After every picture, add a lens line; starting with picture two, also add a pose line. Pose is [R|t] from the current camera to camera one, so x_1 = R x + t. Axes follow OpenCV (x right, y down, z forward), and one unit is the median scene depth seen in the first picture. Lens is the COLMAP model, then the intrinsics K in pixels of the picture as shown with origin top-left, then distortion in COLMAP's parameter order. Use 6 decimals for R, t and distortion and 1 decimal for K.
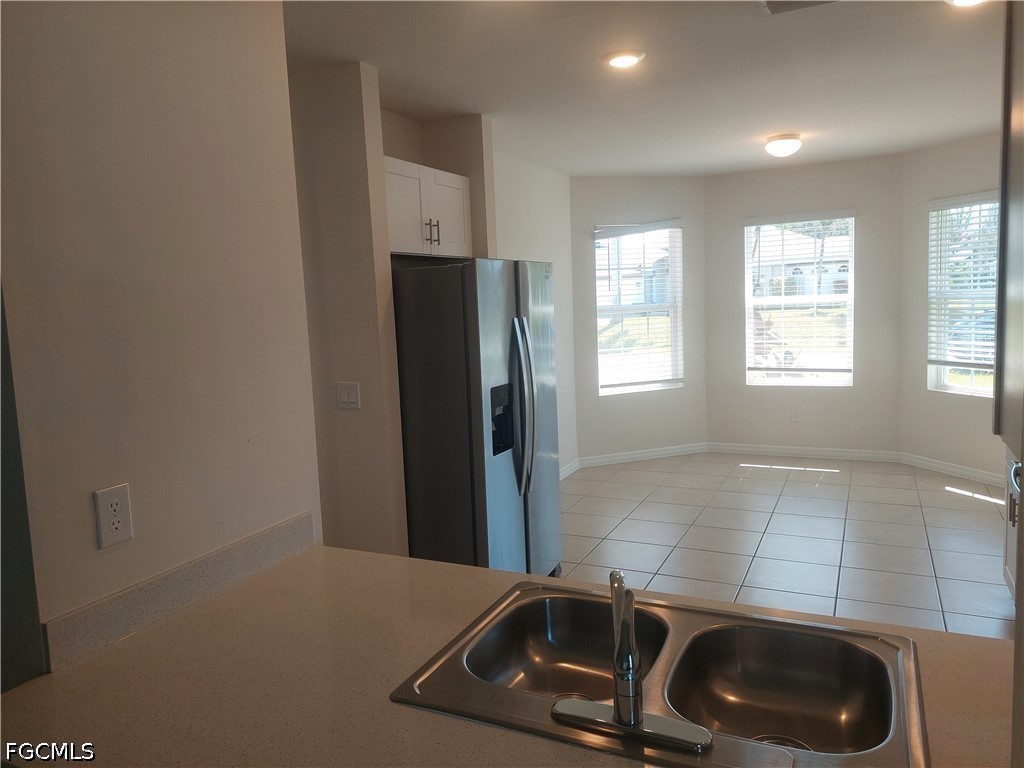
lens RADIAL K [[747.9, 0, 512.1], [0, 747.9, 379.6], [0, 0, 1]] dist [0.049375, -0.006537]
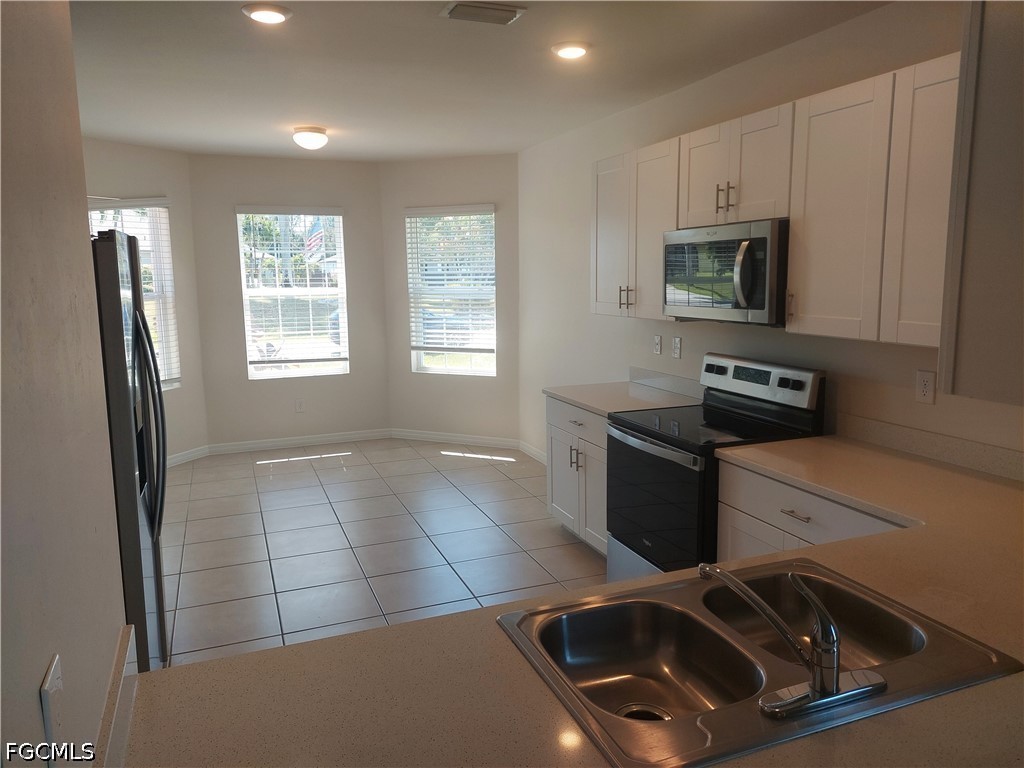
lens RADIAL K [[747.9, 0, 514.2], [0, 747.9, 378.9], [0, 0, 1]] dist [0.049375, -0.006537]
pose [[0.666204, -0.070971, 0.742385, -0.200026], [0.064235, 0.997223, 0.037690, -0.009558], [-0.742998, 0.022578, 0.668913, 0.118208]]
